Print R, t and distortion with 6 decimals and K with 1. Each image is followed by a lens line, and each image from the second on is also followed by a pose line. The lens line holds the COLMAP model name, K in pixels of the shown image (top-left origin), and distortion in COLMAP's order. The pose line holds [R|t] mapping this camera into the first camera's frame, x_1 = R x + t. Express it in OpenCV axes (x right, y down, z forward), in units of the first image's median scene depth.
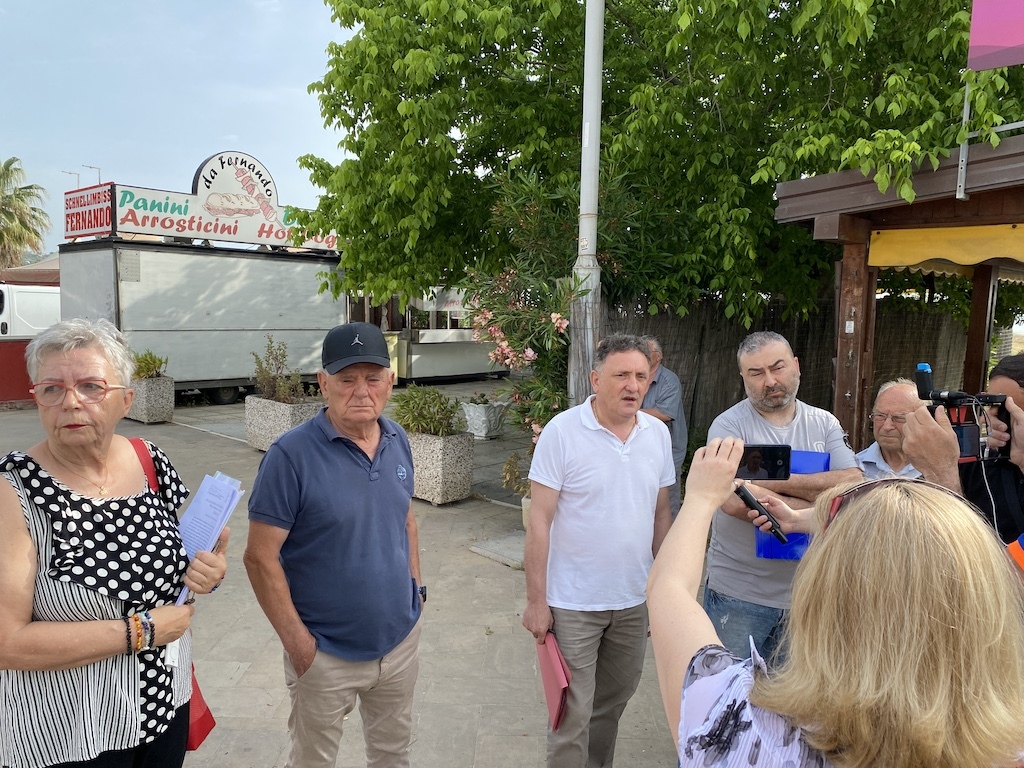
lens RADIAL K [[779.8, 0, 507.9], [0, 779.8, 383.4], [0, 0, 1]] dist [0.045335, -0.029478]
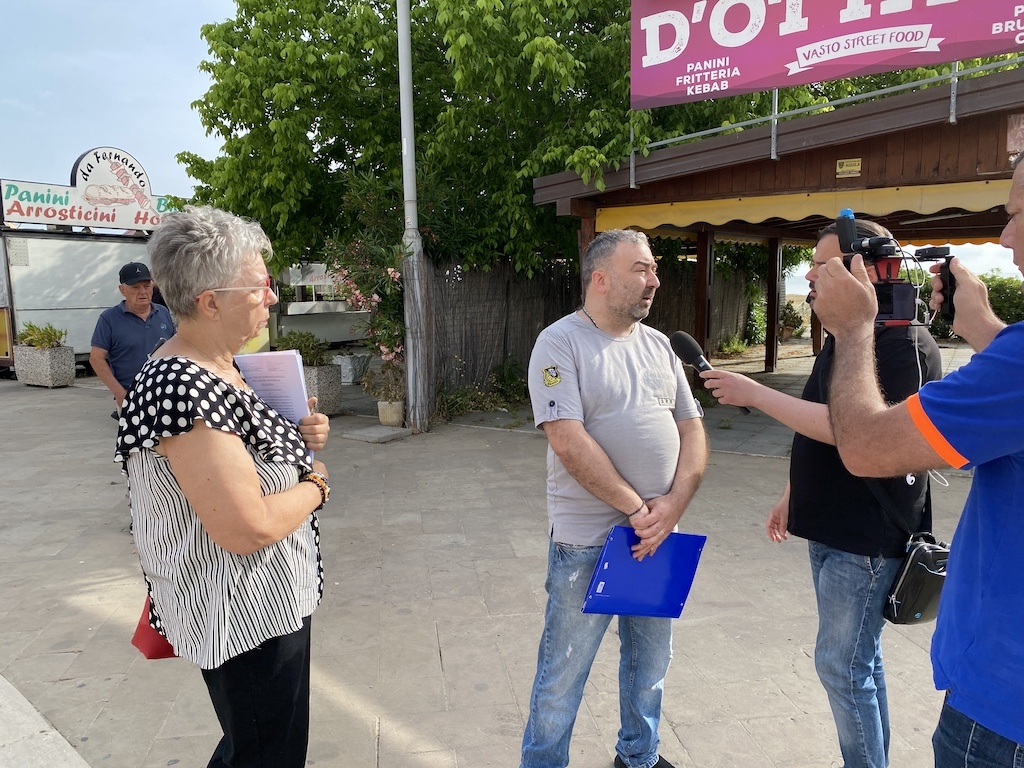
lens RADIAL K [[779.8, 0, 507.9], [0, 779.8, 383.4], [0, 0, 1]] dist [0.045335, -0.029478]
pose [[0.985230, -0.057948, 0.161135, 0.012859], [0.054259, 0.998156, 0.027201, 0.044679], [-0.162414, -0.018056, 0.986557, -0.226005]]
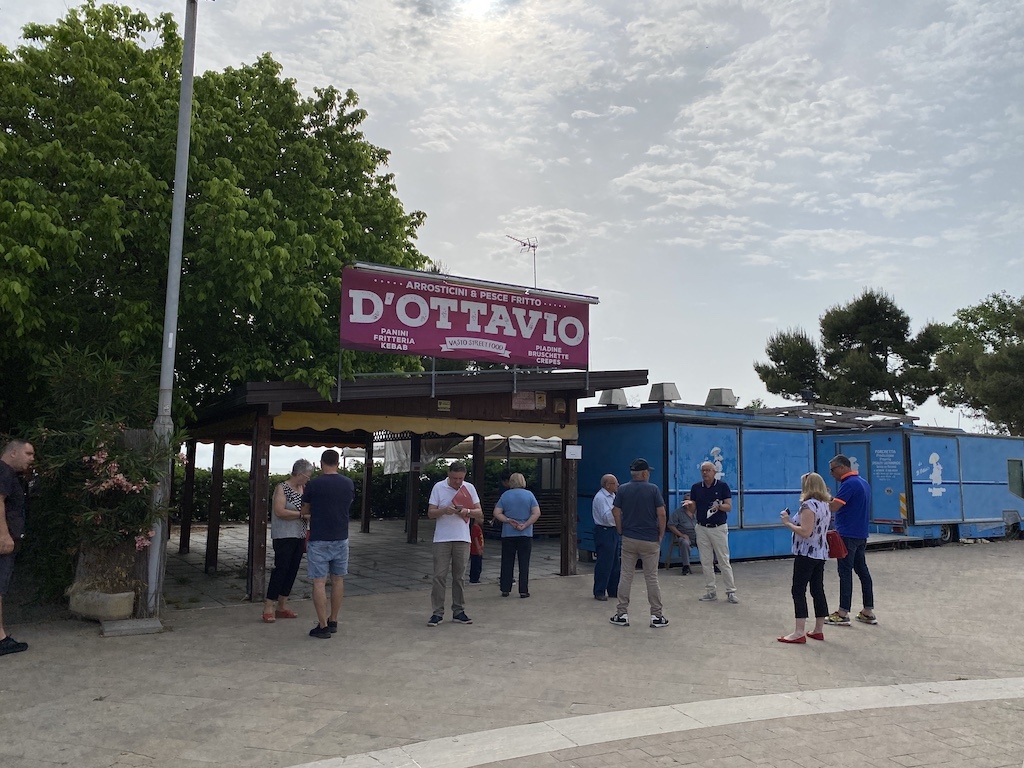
lens RADIAL K [[788.9, 0, 512.3], [0, 788.9, 363.3], [0, 0, 1]] dist [0.118665, -0.191946]
pose [[0.283845, 0.109667, 0.952578, -0.575233], [0.094643, 0.985383, -0.141645, 0.009847], [-0.954188, 0.130361, 0.269317, -0.037949]]
